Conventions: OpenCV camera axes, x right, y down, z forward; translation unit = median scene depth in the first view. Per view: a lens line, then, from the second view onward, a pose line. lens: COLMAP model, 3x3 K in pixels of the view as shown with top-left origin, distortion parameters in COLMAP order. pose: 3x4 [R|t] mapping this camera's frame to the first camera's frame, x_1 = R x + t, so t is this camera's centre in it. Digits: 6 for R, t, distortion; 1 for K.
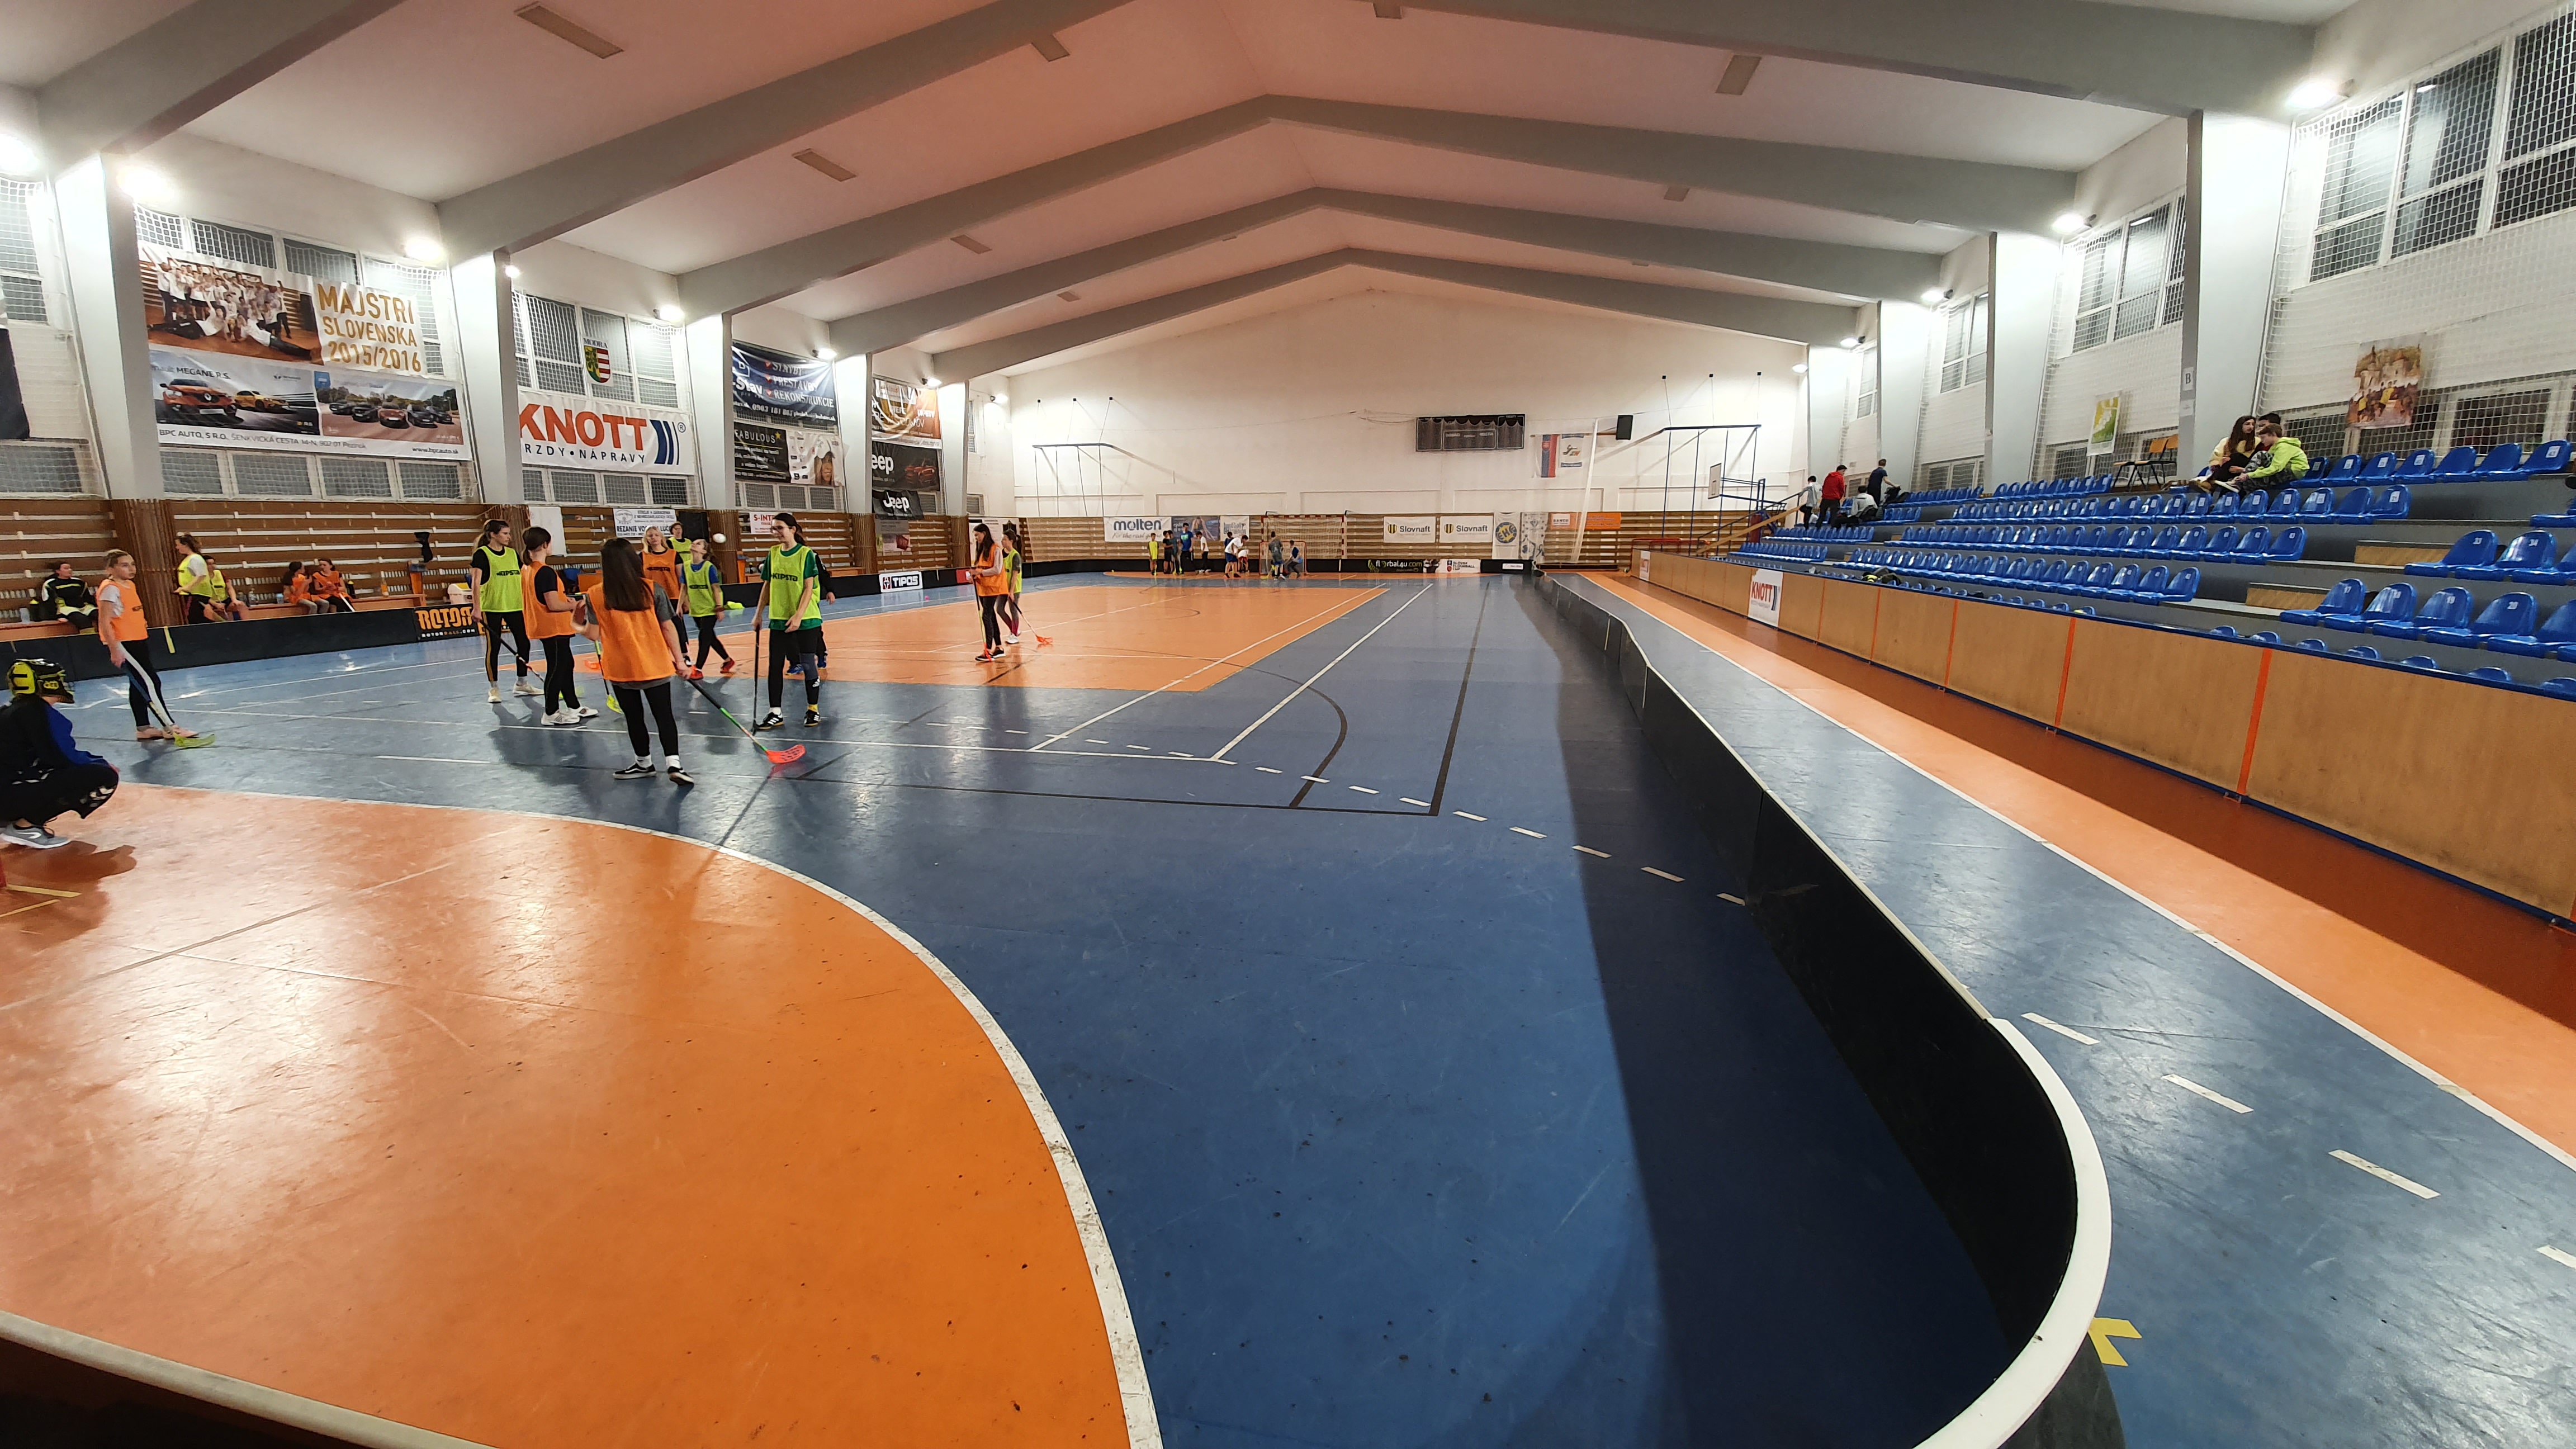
lens RADIAL K [[1014.0, 0, 1258.8], [0, 1014.0, 735.6], [0, 0, 1]] dist [0.015432, -0.019345]
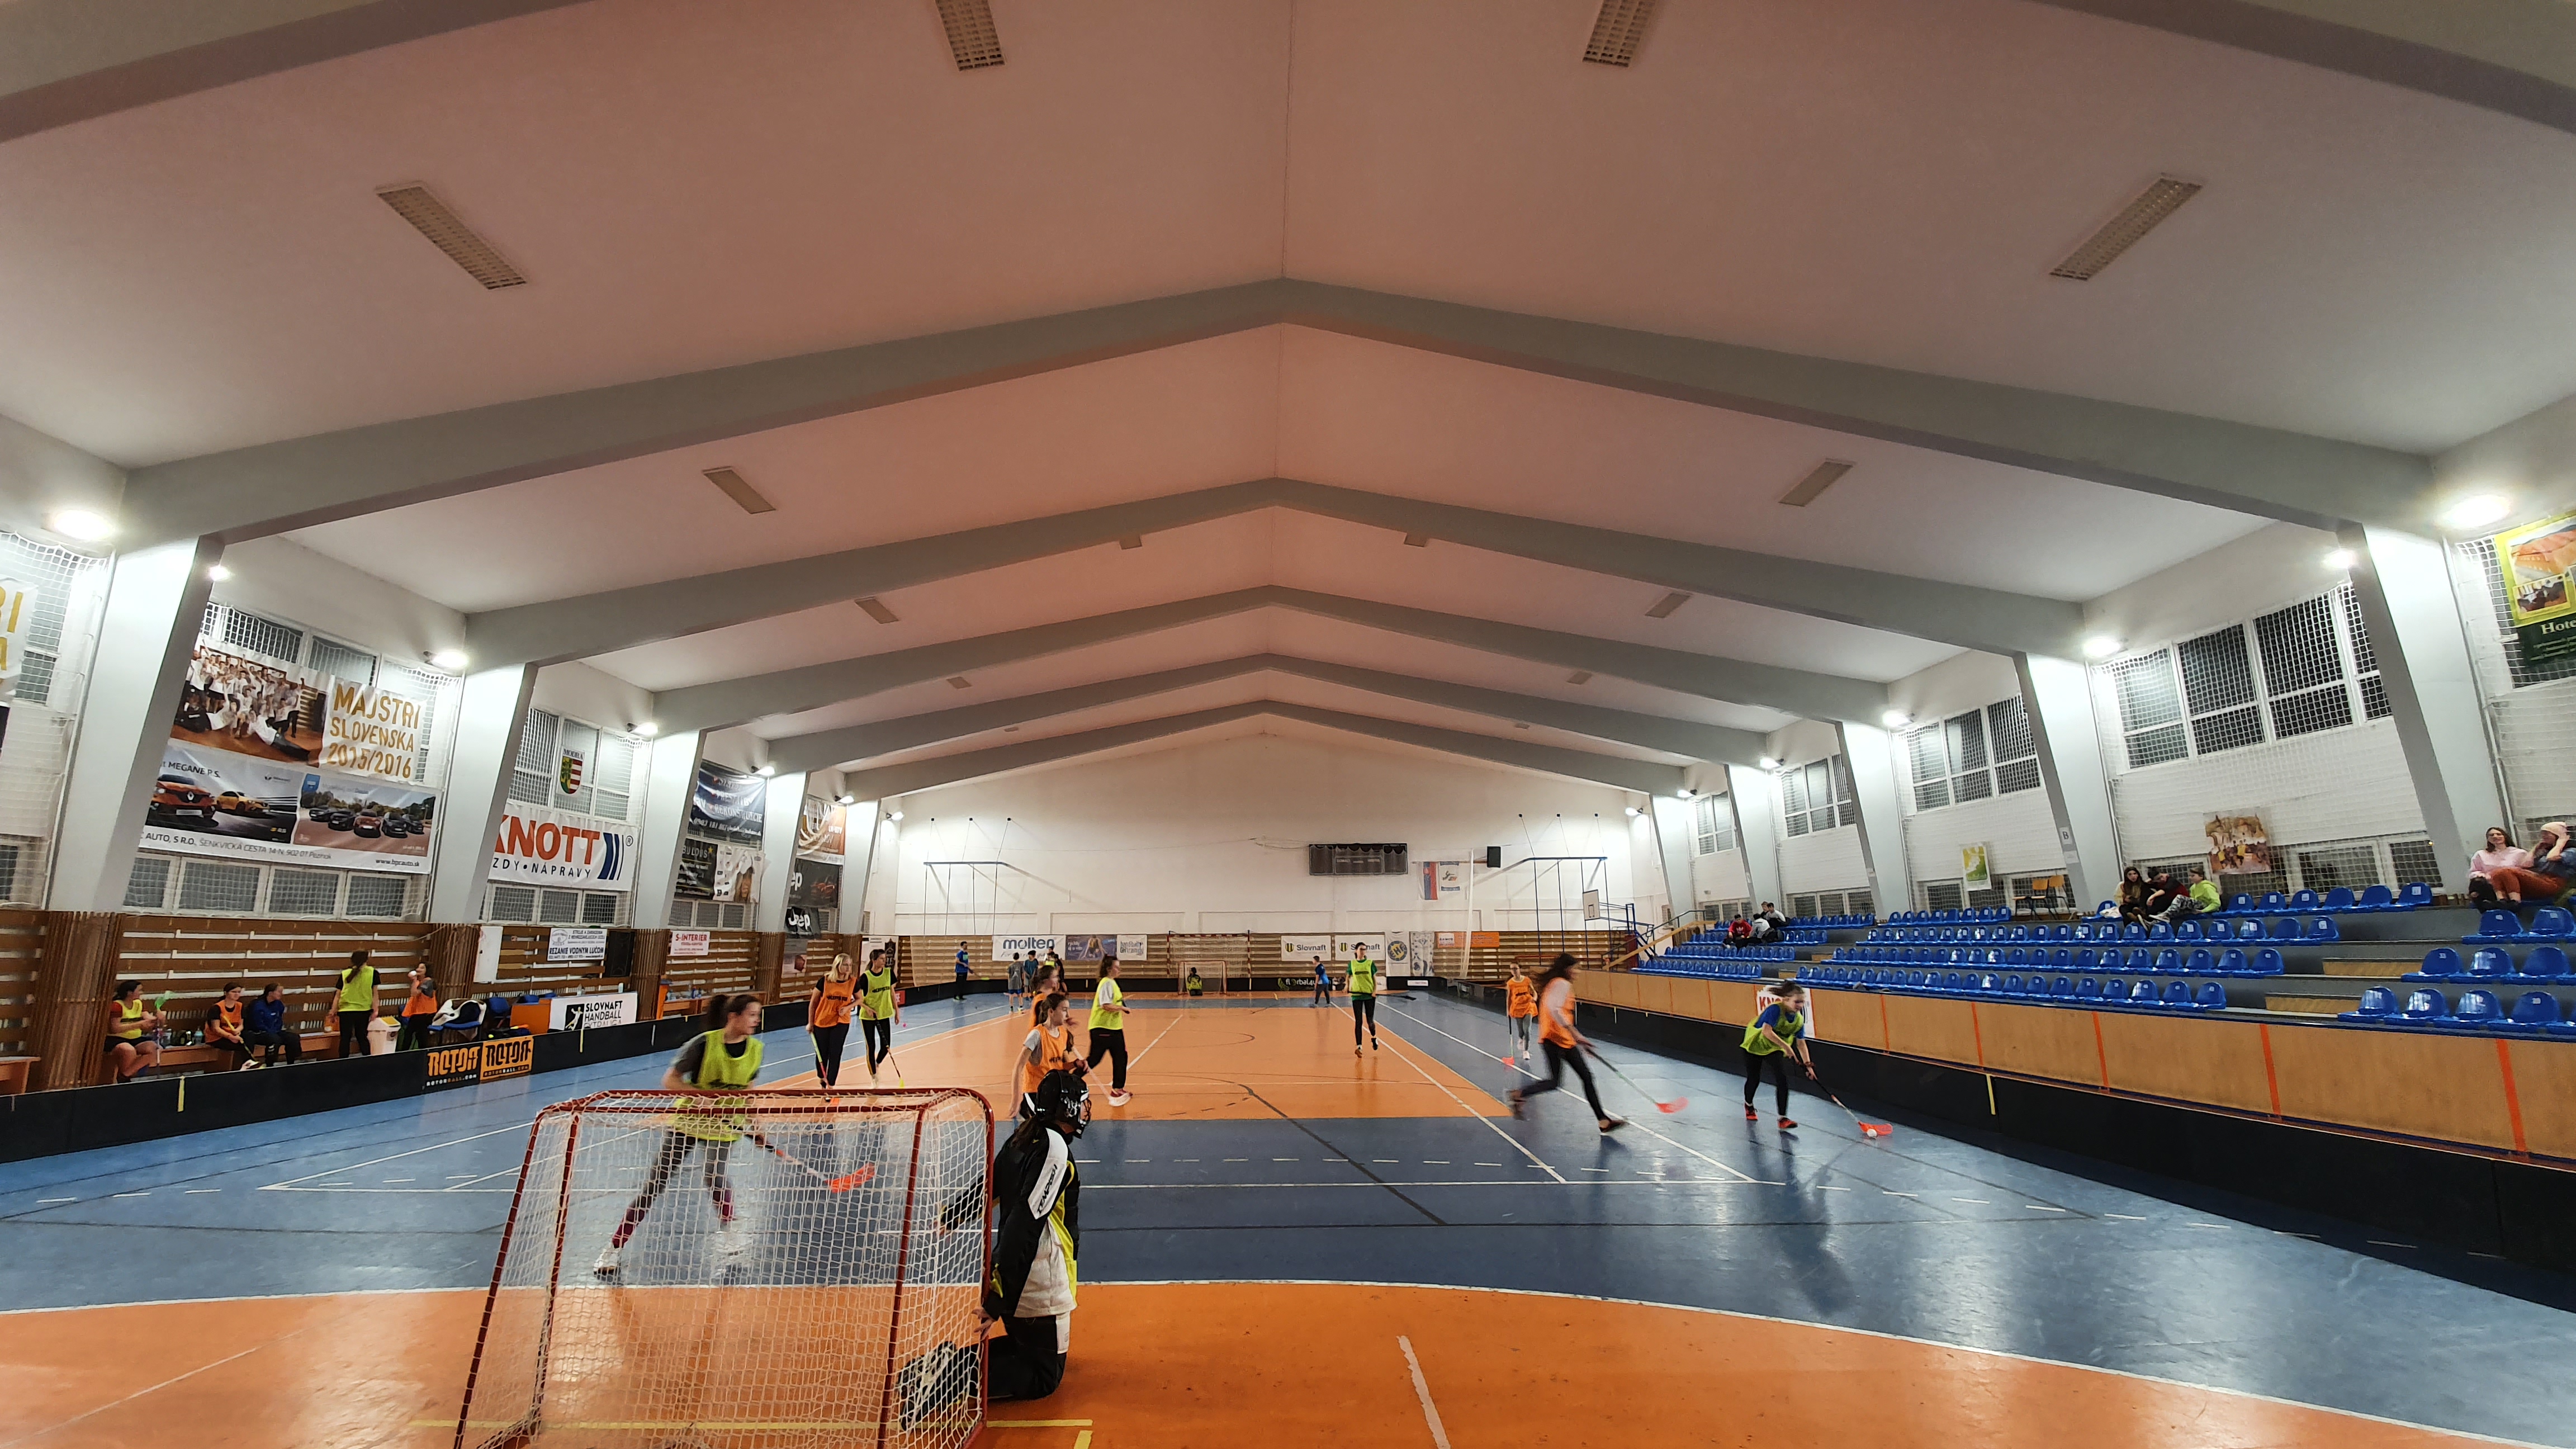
lens RADIAL K [[1021.0, 0, 1256.7], [0, 1021.0, 738.9], [0, 0, 1]] dist [0.011528, -0.015659]
pose [[0.972841, 0.044785, 0.227103, -0.229387], [0.046913, 0.922598, -0.382900, -0.004925], [-0.226672, 0.383155, 0.895440, -0.000933]]
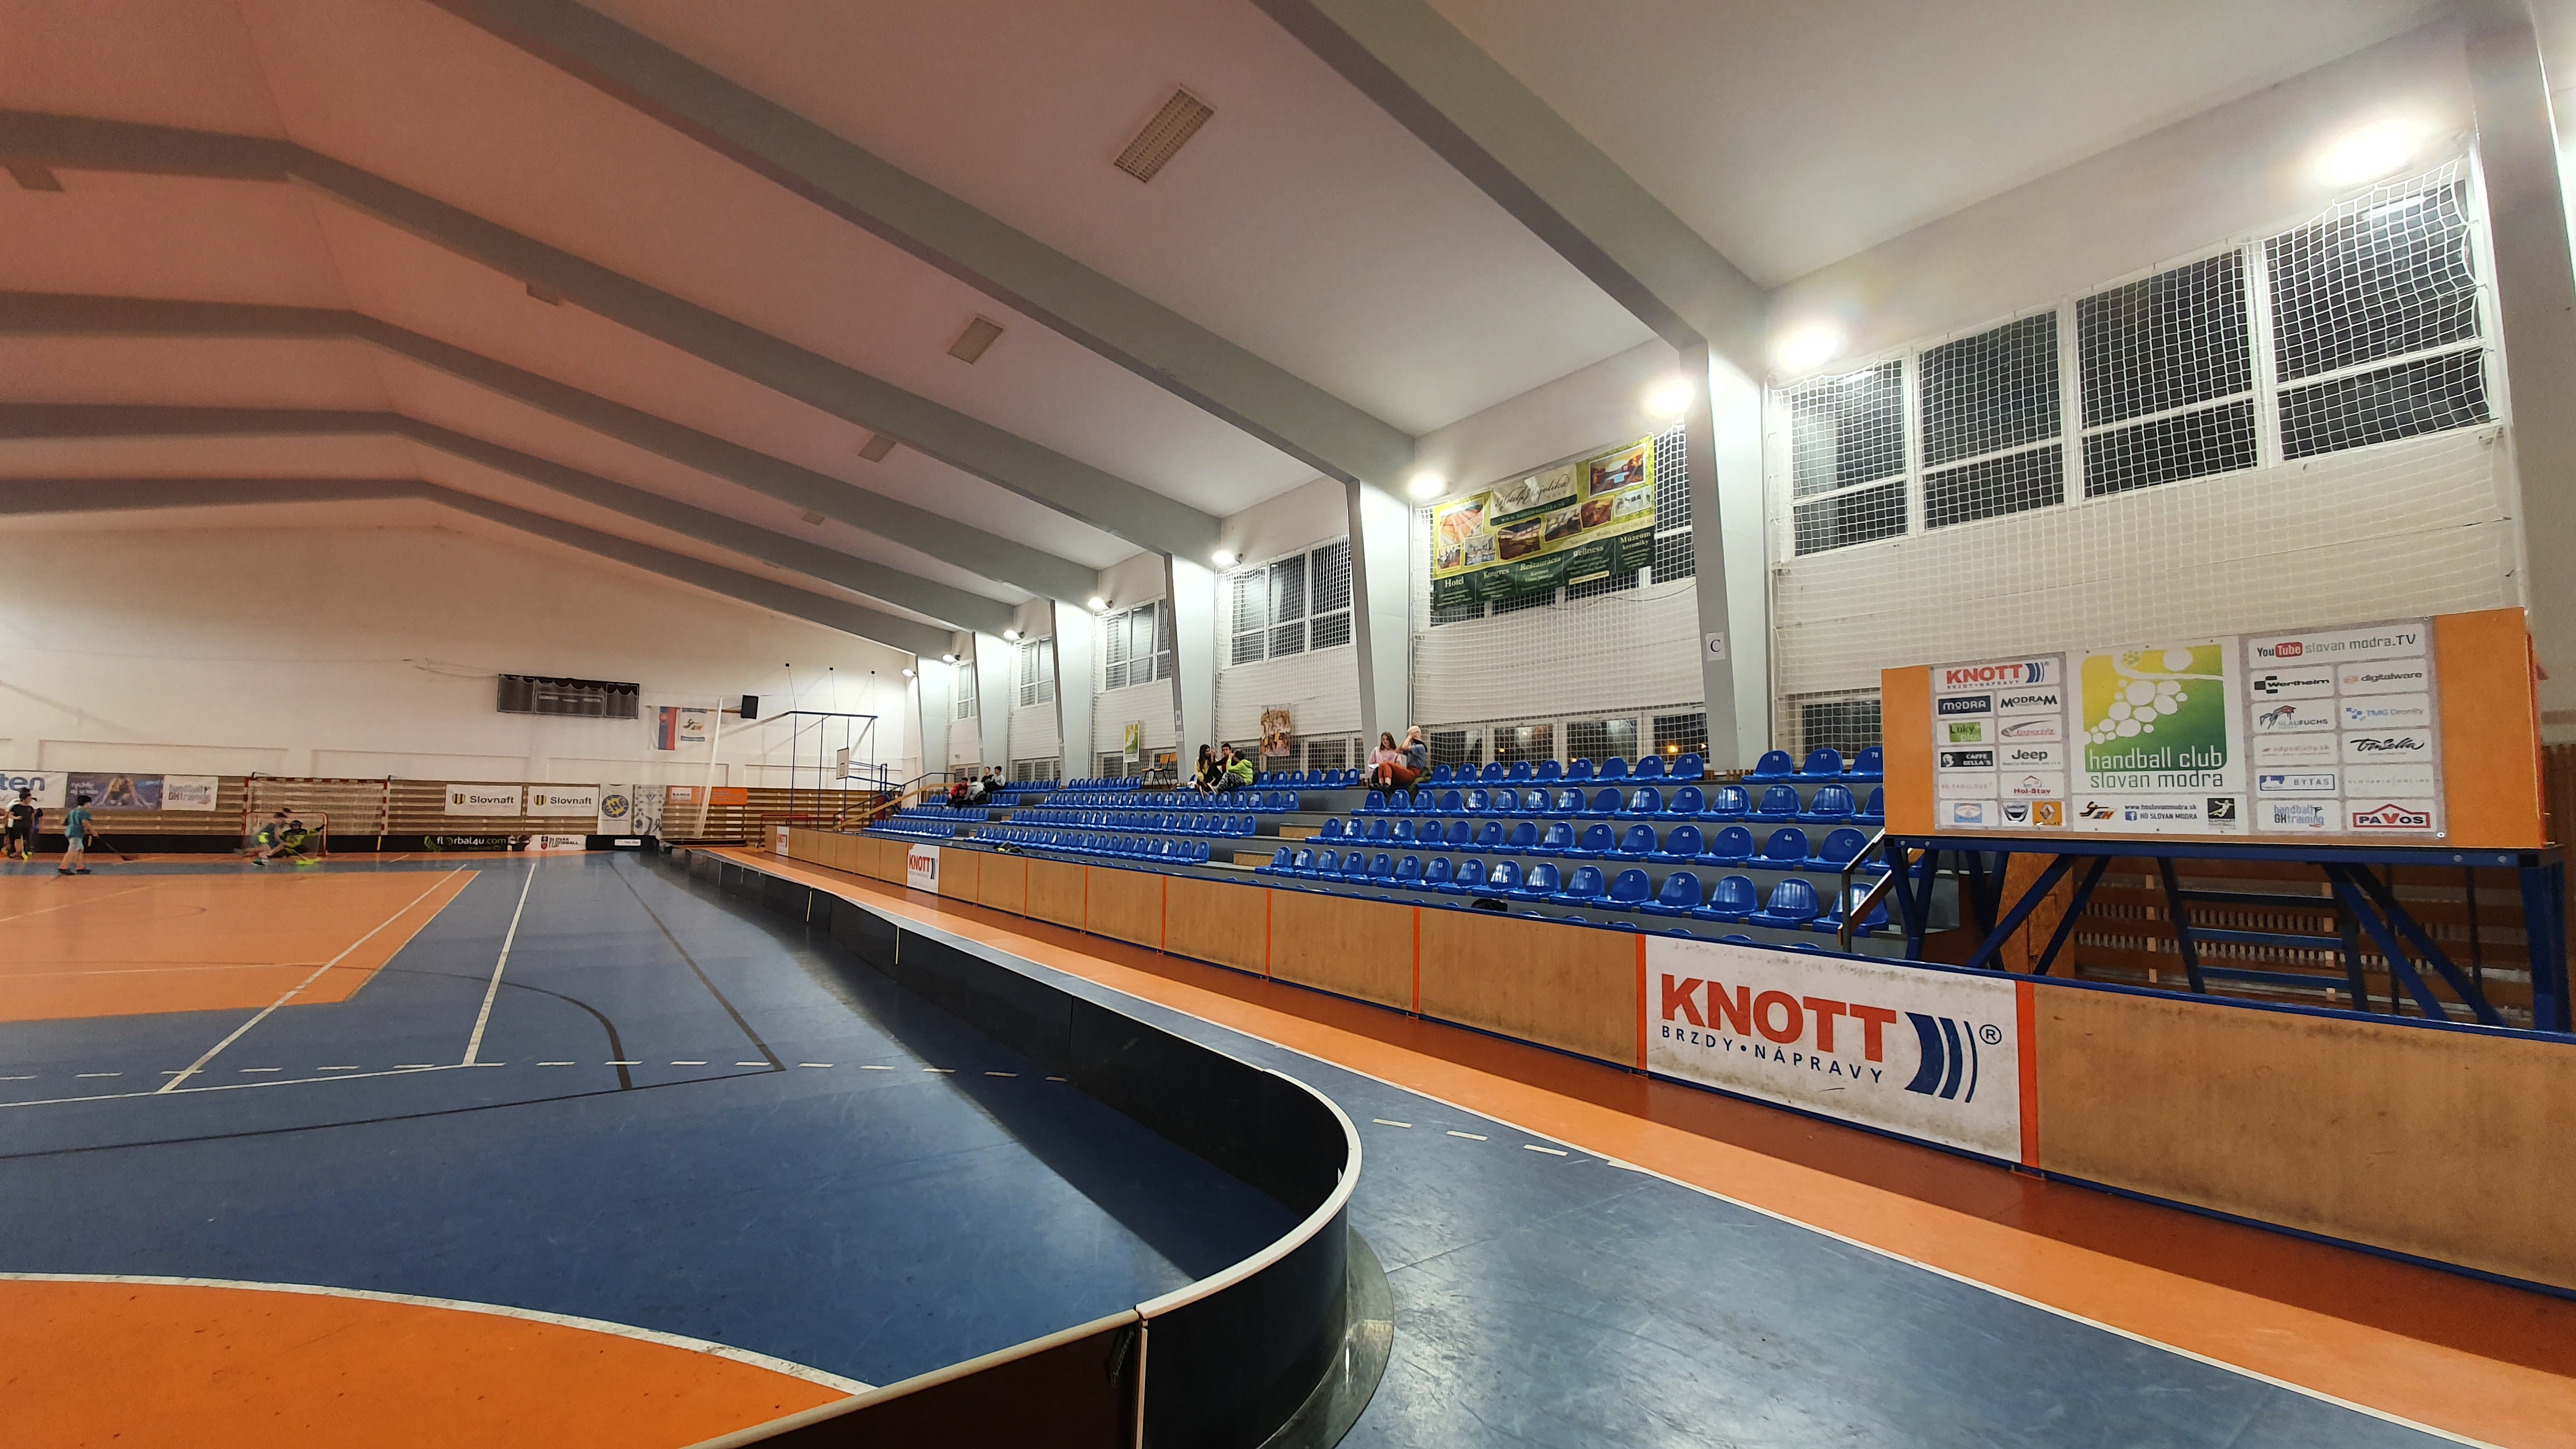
lens RADIAL K [[1021.0, 0, 1256.7], [0, 1021.0, 738.9], [0, 0, 1]] dist [0.011528, -0.015659]
pose [[0.674581, 0.067090, 0.735146, -0.073328], [0.126886, 0.970502, -0.205001, 0.005076], [-0.727214, 0.231570, 0.646169, -0.041057]]
